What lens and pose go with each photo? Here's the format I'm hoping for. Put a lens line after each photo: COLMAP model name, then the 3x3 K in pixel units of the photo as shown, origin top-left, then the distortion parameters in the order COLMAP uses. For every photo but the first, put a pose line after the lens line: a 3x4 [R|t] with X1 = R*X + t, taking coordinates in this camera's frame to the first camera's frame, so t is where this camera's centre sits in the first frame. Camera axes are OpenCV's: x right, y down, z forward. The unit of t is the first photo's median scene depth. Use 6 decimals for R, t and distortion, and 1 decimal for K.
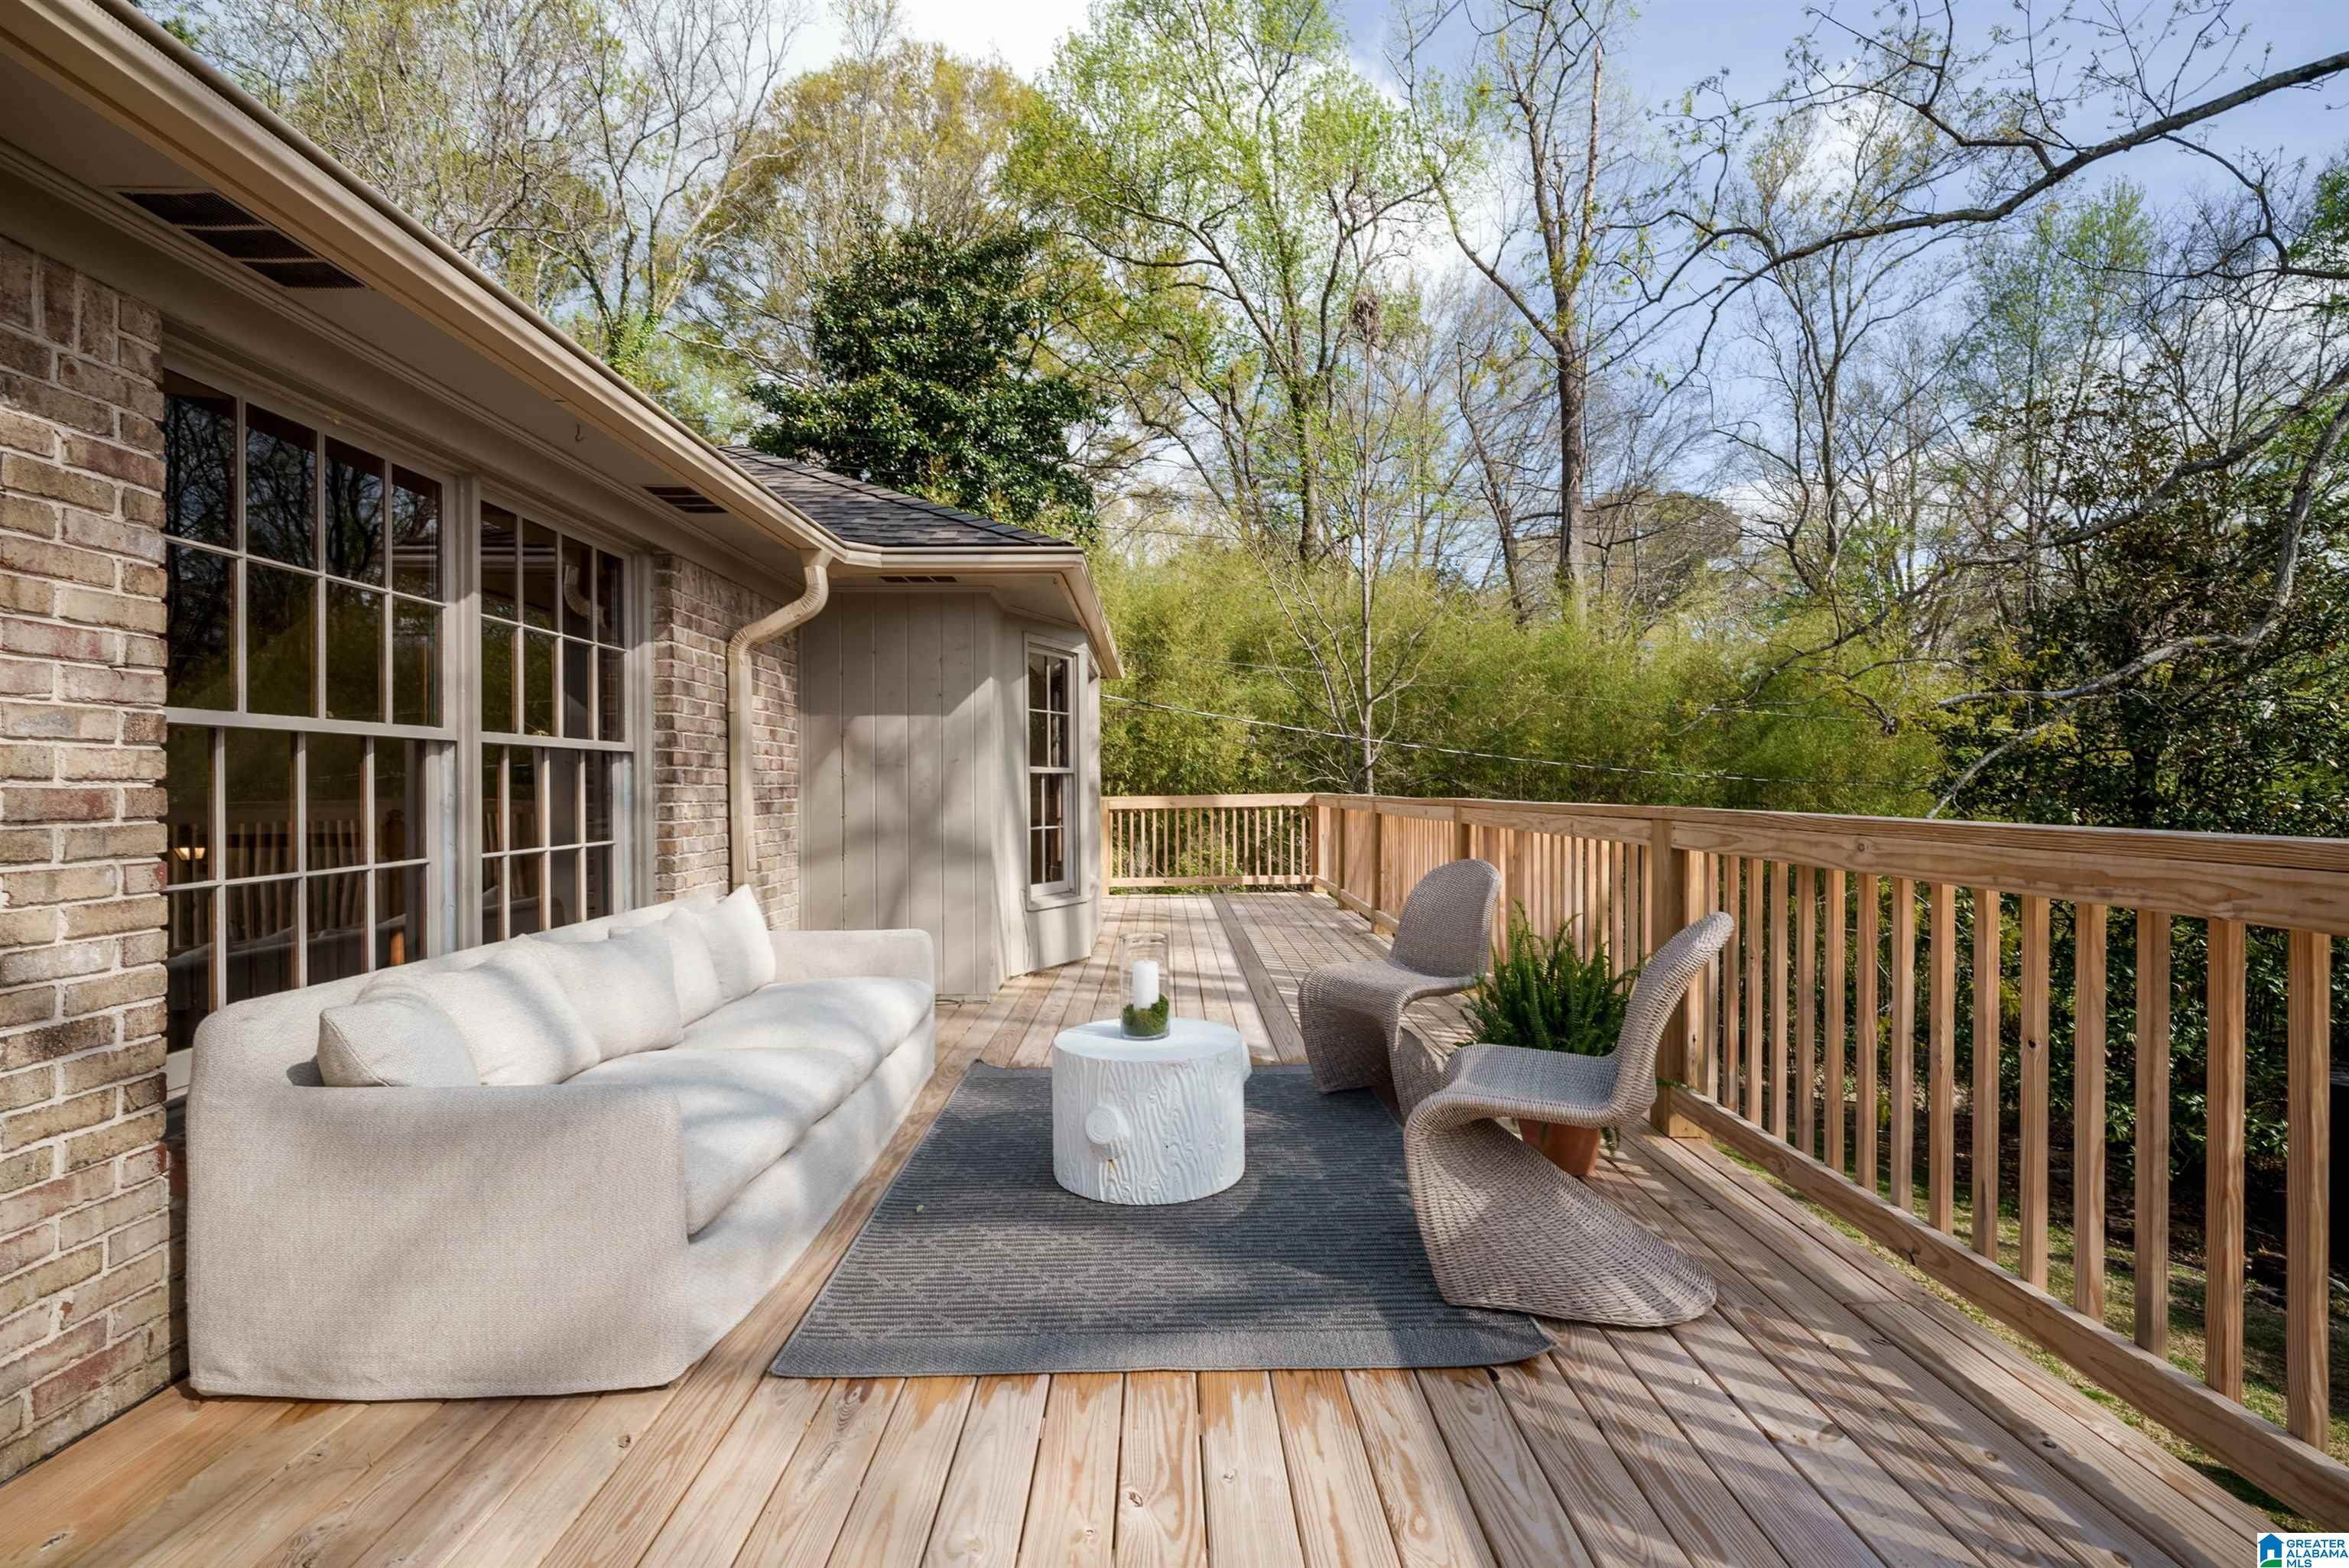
lens RADIAL K [[1075.7, 0, 1172.4], [0, 1075.7, 786.9], [0, 0, 1]] dist [-0.001105, -0.000021]
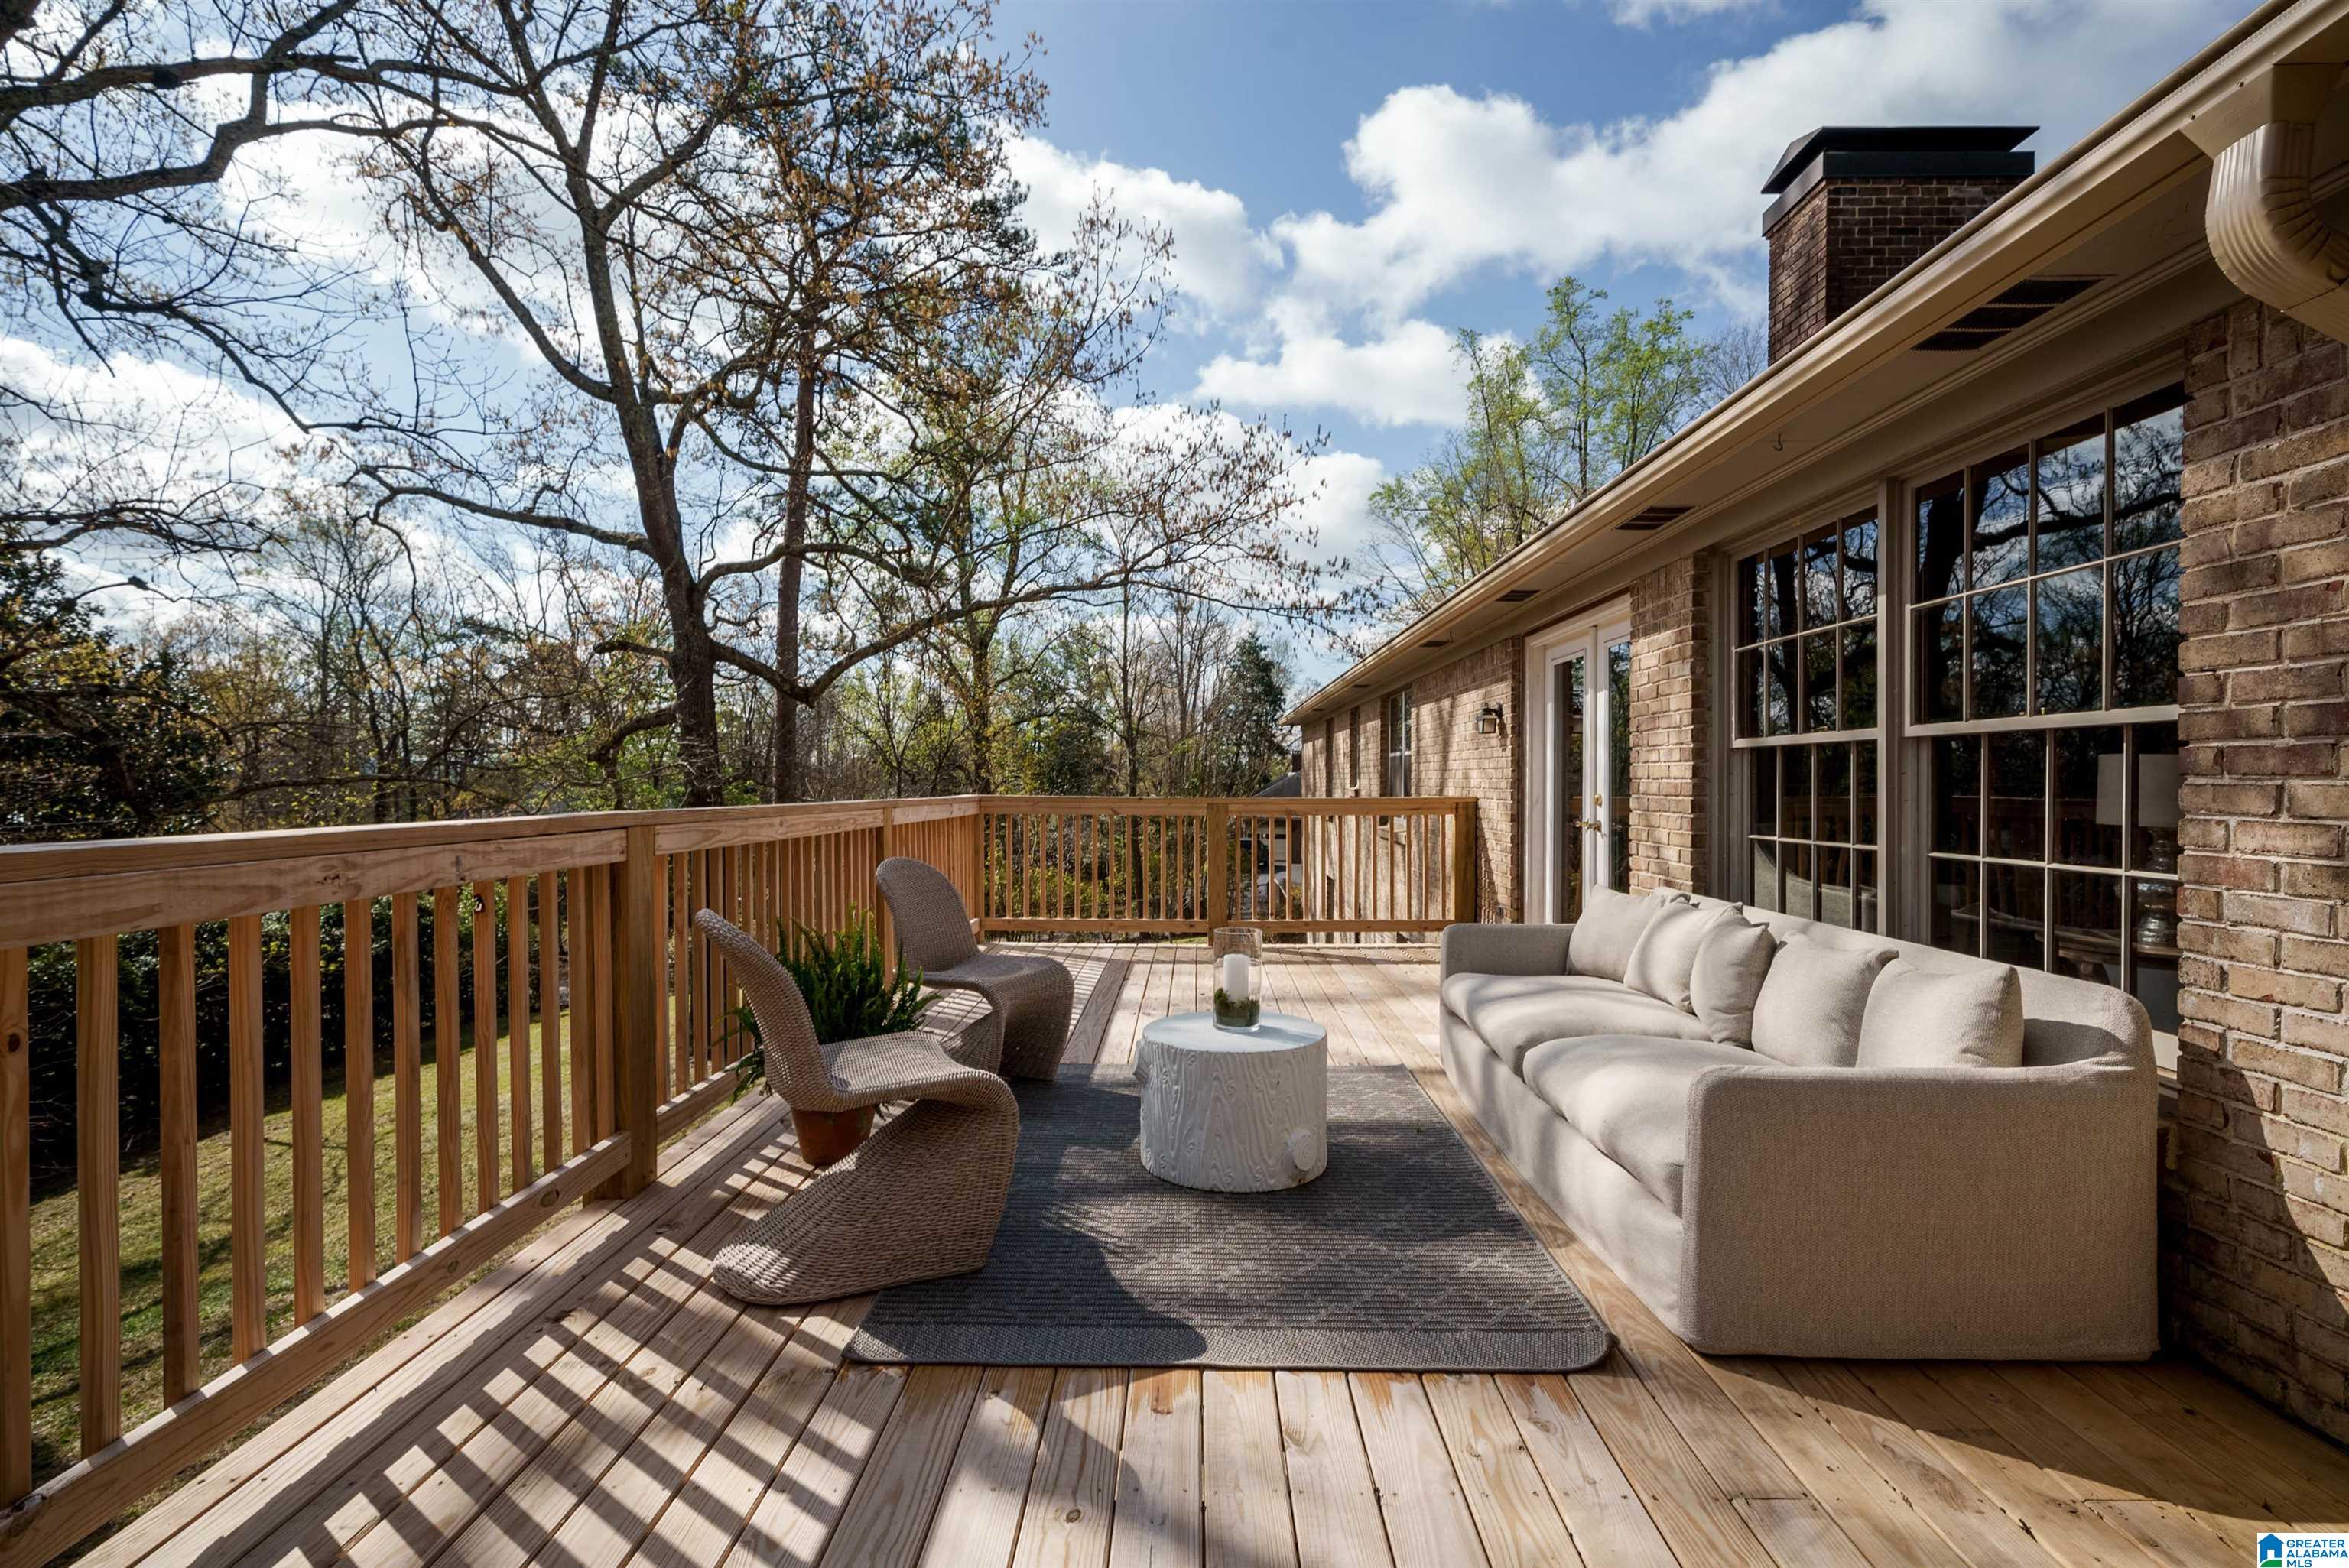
lens RADIAL K [[1075.7, 0, 1173.1], [0, 1075.7, 784.5], [0, 0, 1]] dist [-0.001105, -0.000021]
pose [[-0.998889, 0.004024, 0.046952, -0.011373], [0.004616, 0.999911, 0.012508, -0.011995], [-0.046897, 0.012710, -0.998819, 1.976107]]
